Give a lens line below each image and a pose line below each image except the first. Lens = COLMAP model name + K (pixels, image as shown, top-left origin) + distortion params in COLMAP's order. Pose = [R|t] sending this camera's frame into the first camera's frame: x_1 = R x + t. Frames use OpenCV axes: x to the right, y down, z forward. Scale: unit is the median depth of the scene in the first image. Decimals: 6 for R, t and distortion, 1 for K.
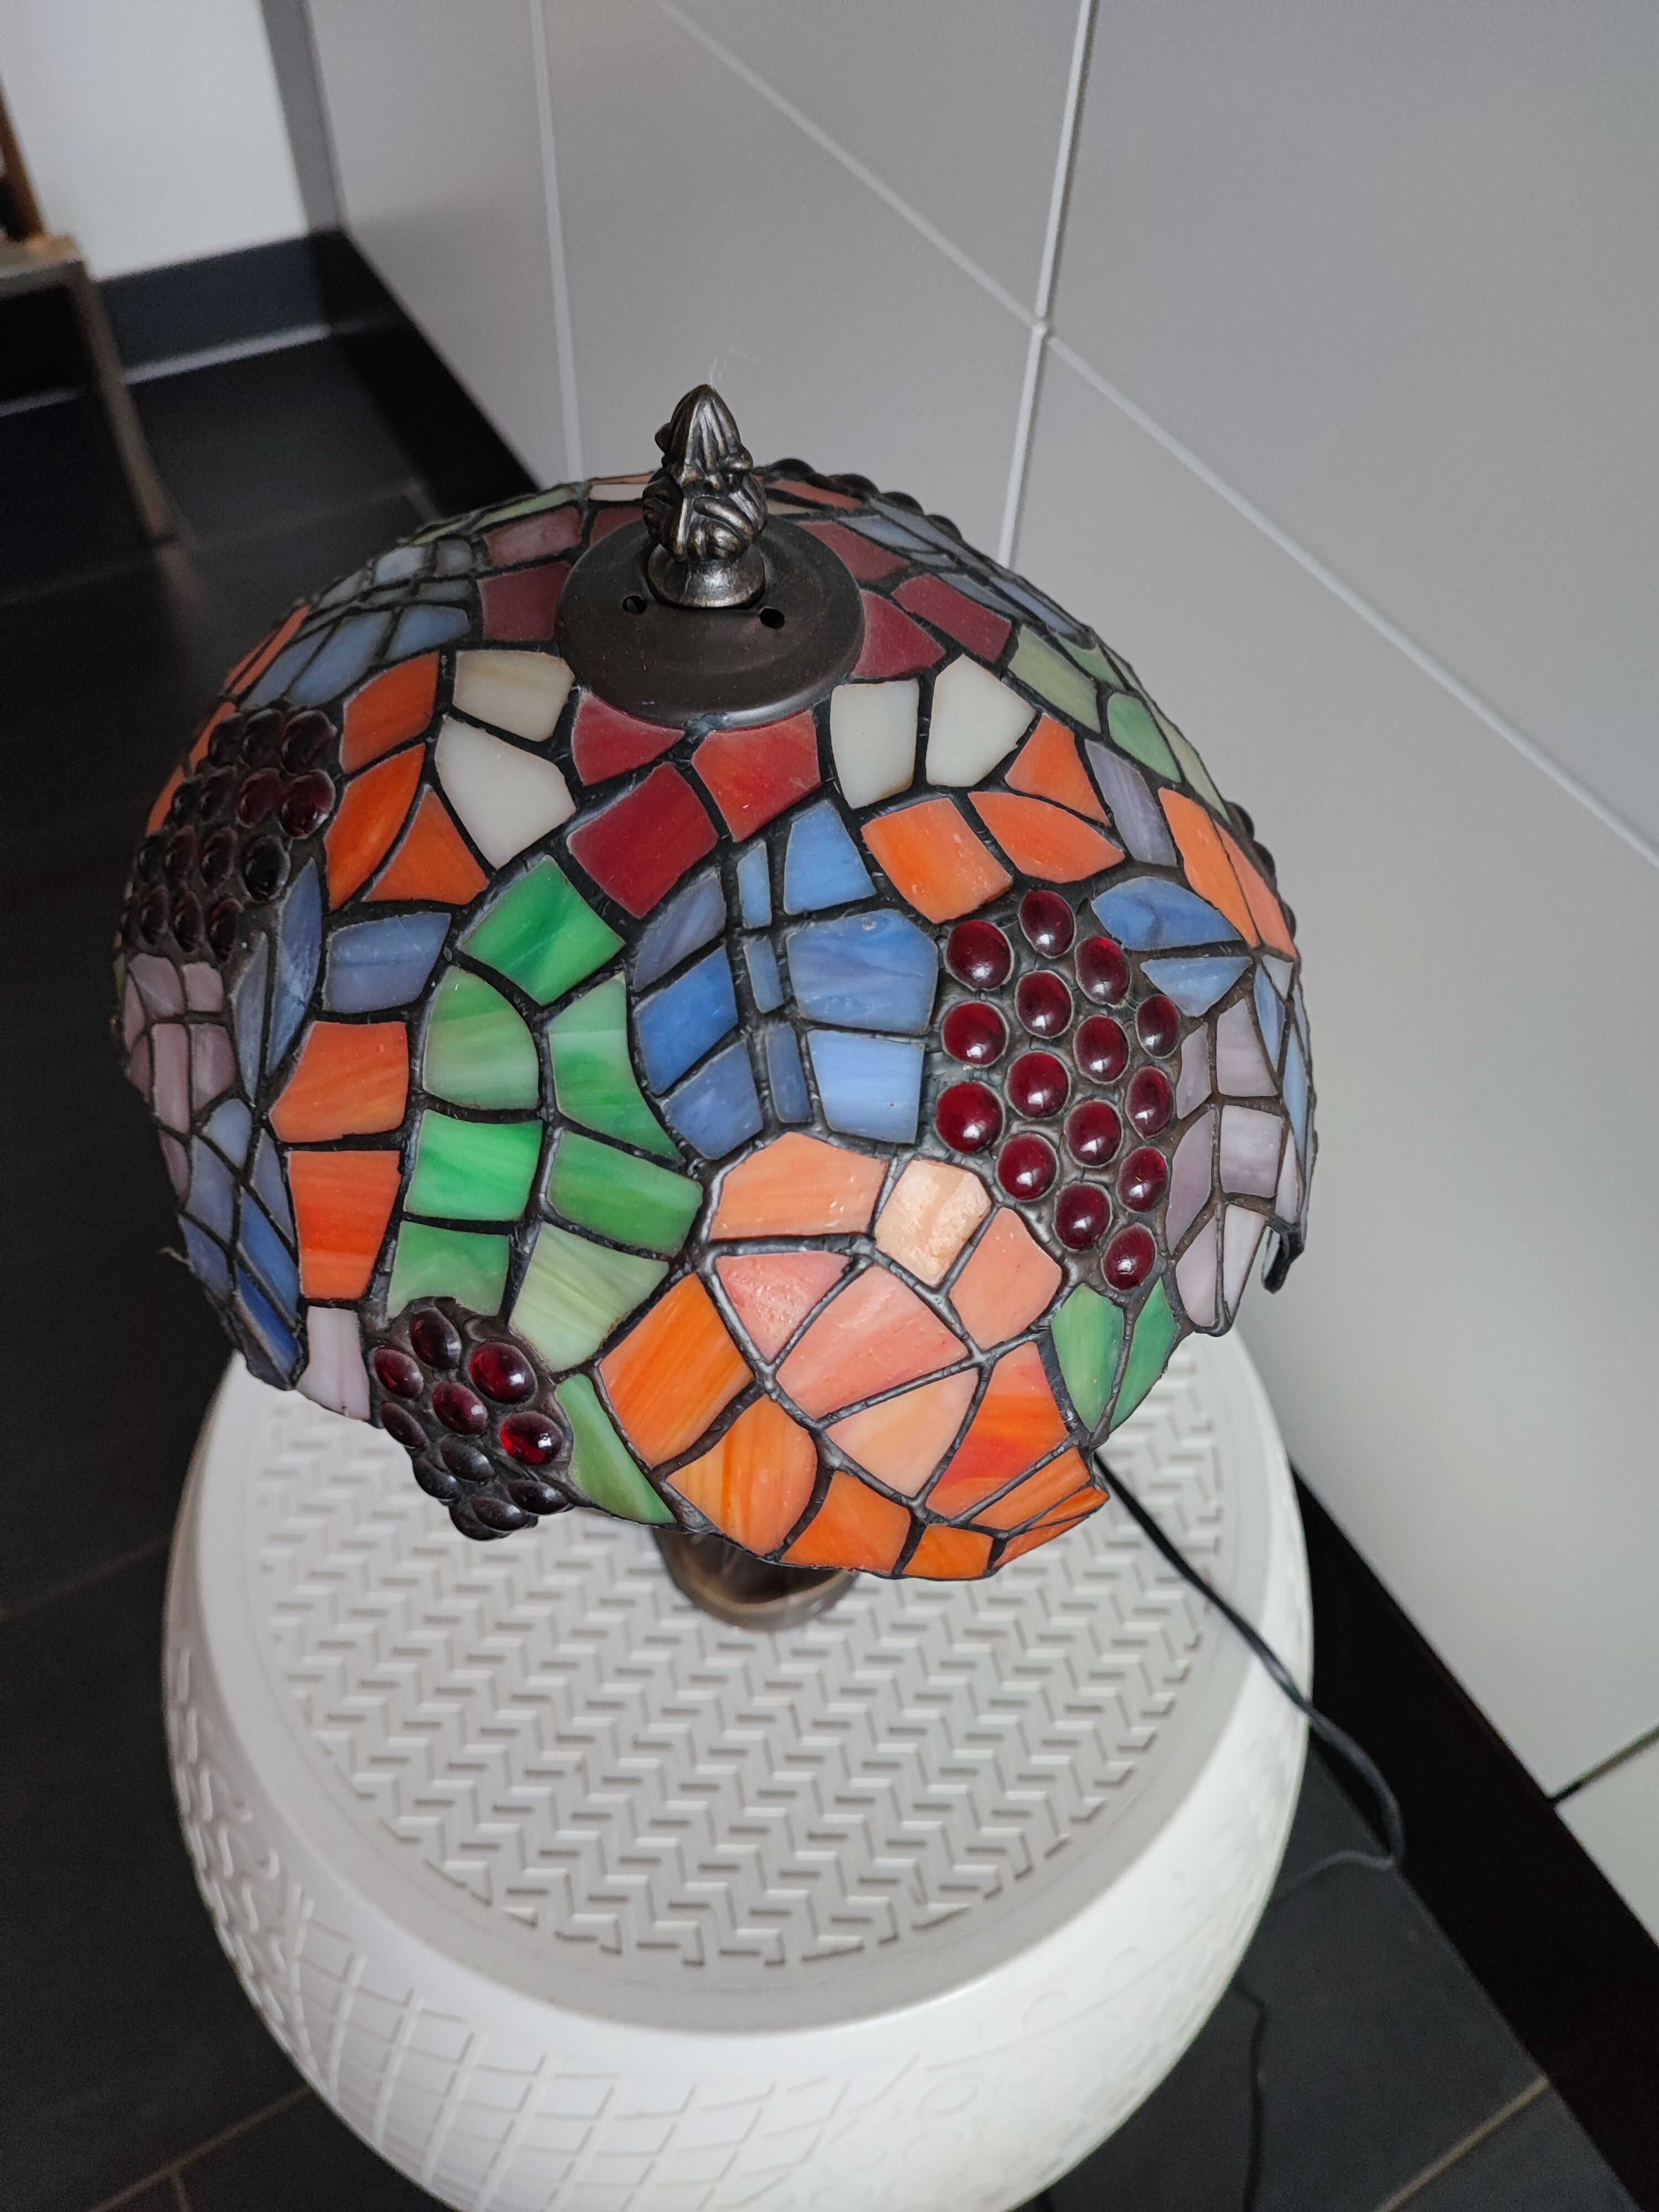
lens RADIAL K [[1645.2, 0, 829.5], [0, 1645.2, 1106.0], [0, 0, 1]] dist [-0.000348, 0.000208]
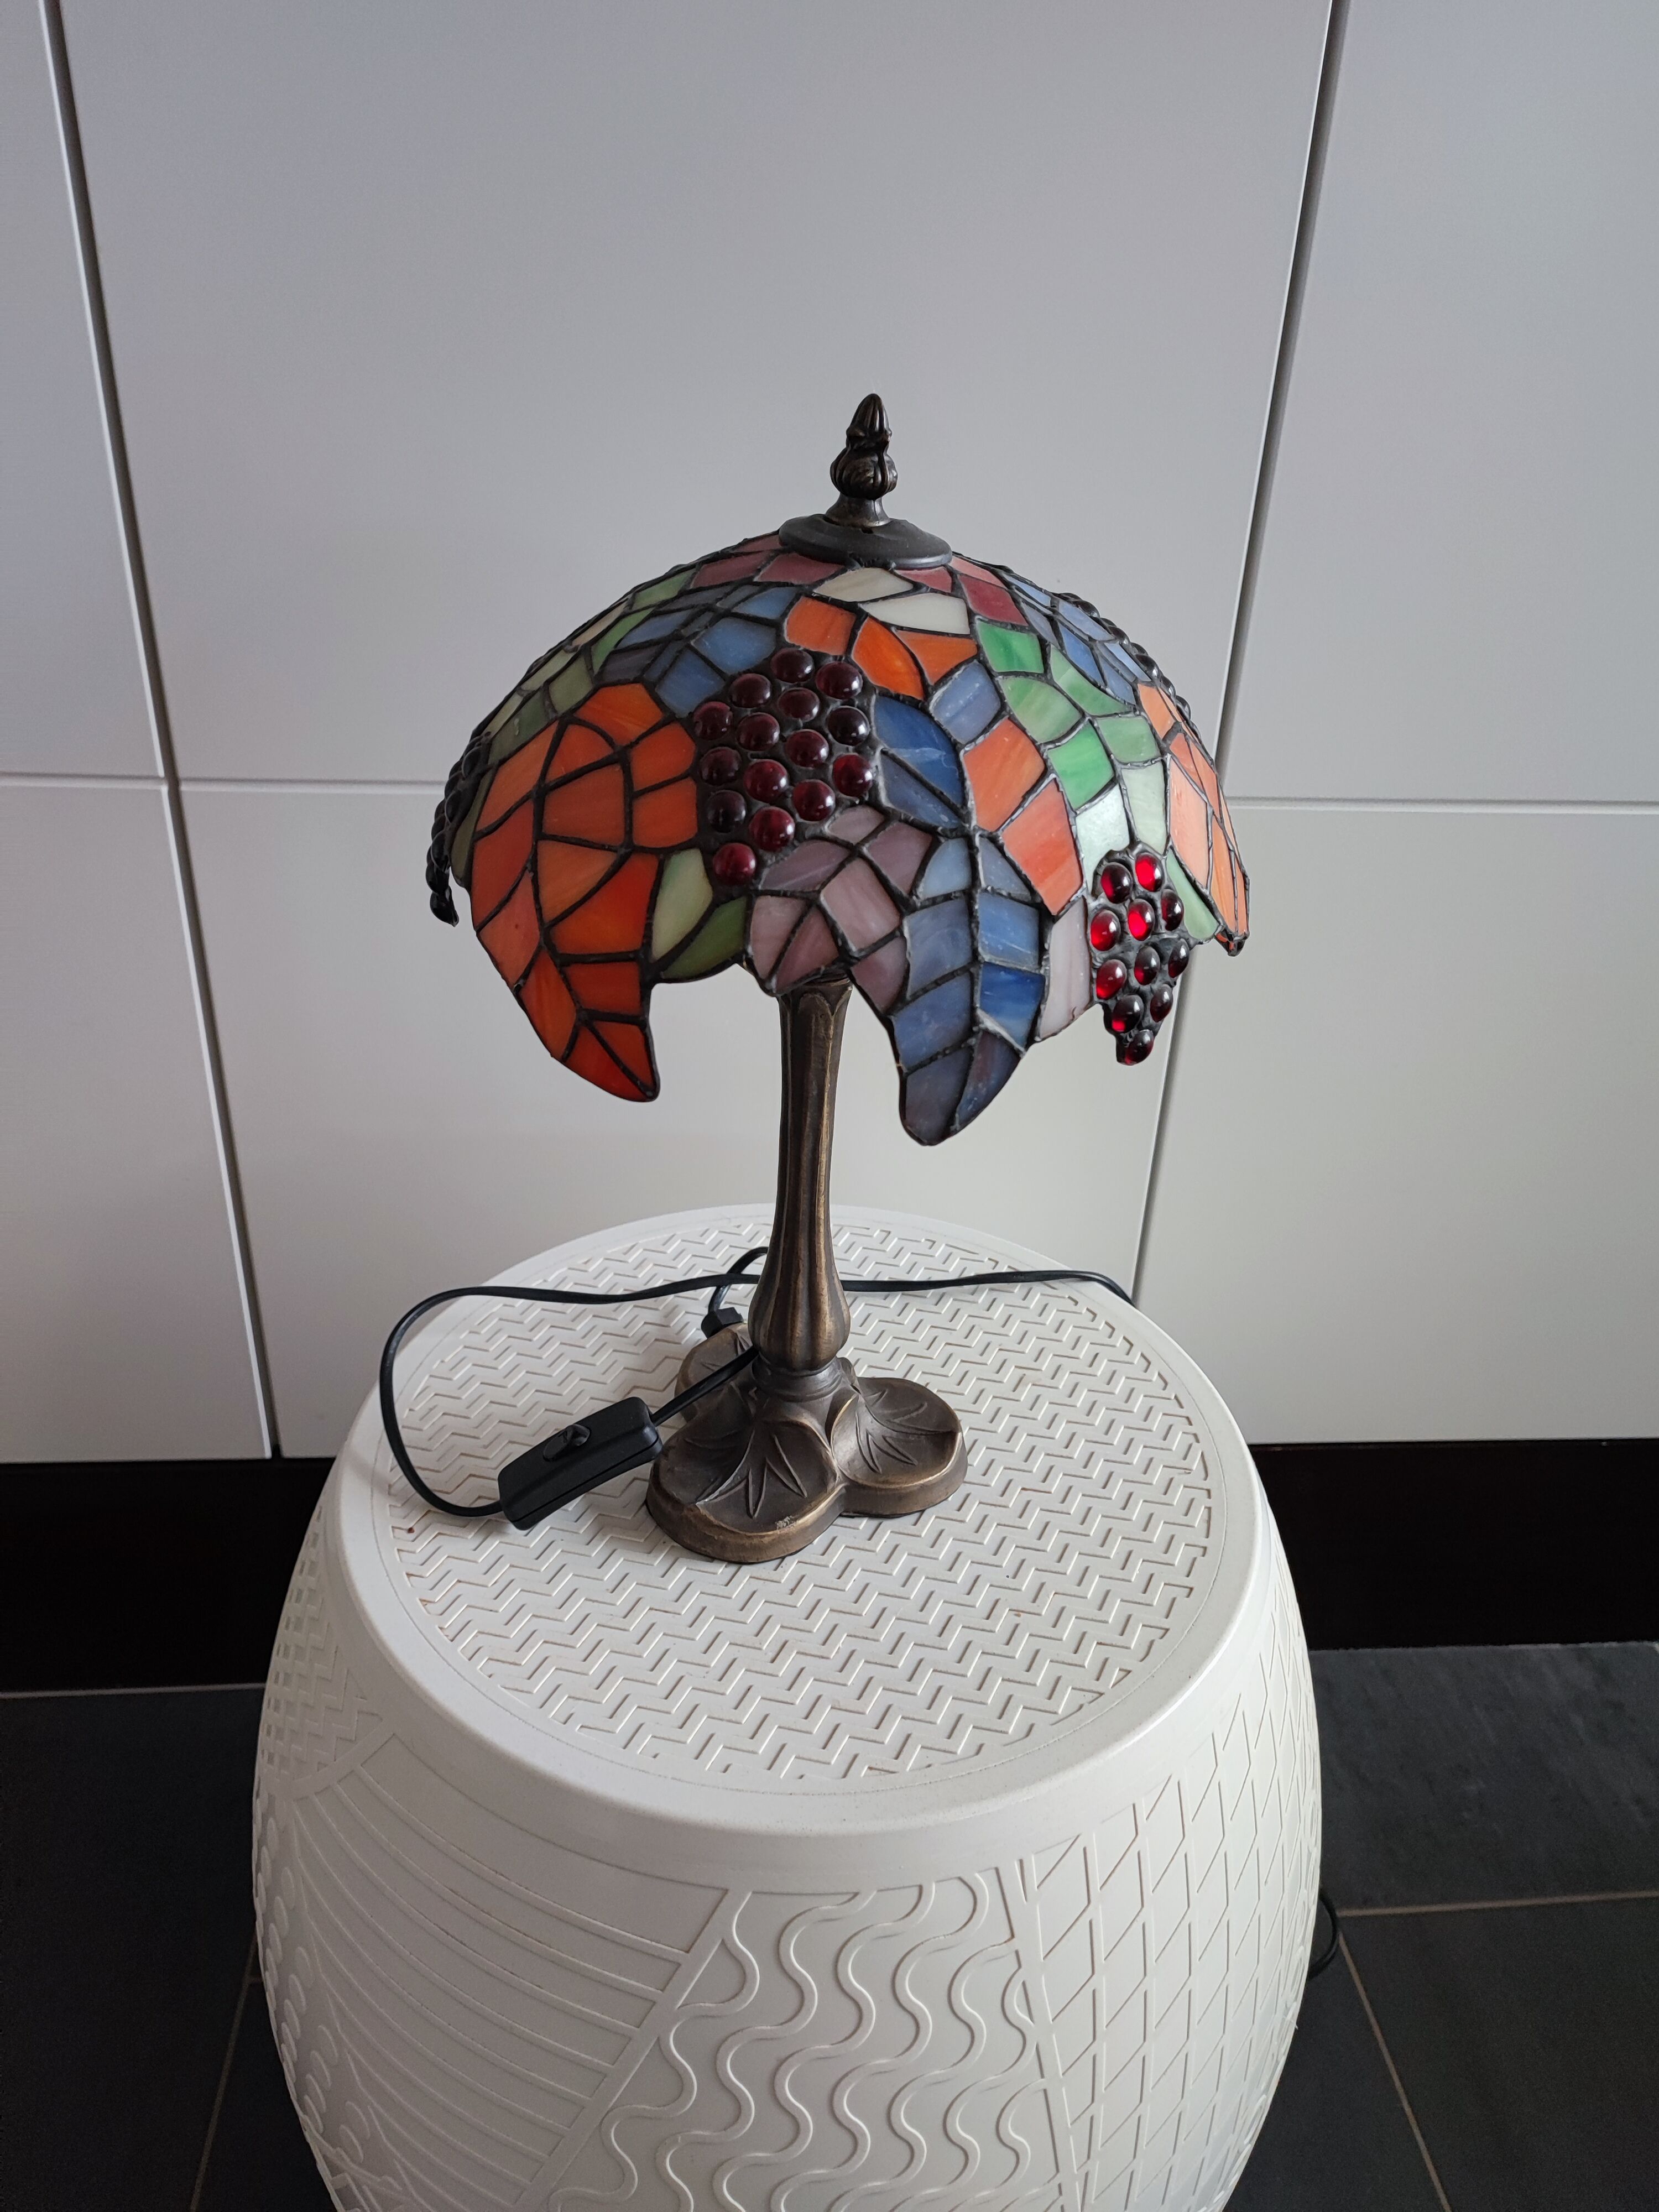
lens RADIAL K [[1645.2, 0, 829.5], [0, 1645.2, 1106.0], [0, 0, 1]] dist [-0.000348, 0.000208]
pose [[0.426653, -0.460728, 0.778265, -1.792683], [0.717000, 0.696802, 0.019436, 0.061225], [-0.551251, 0.549724, 0.627635, 0.262782]]
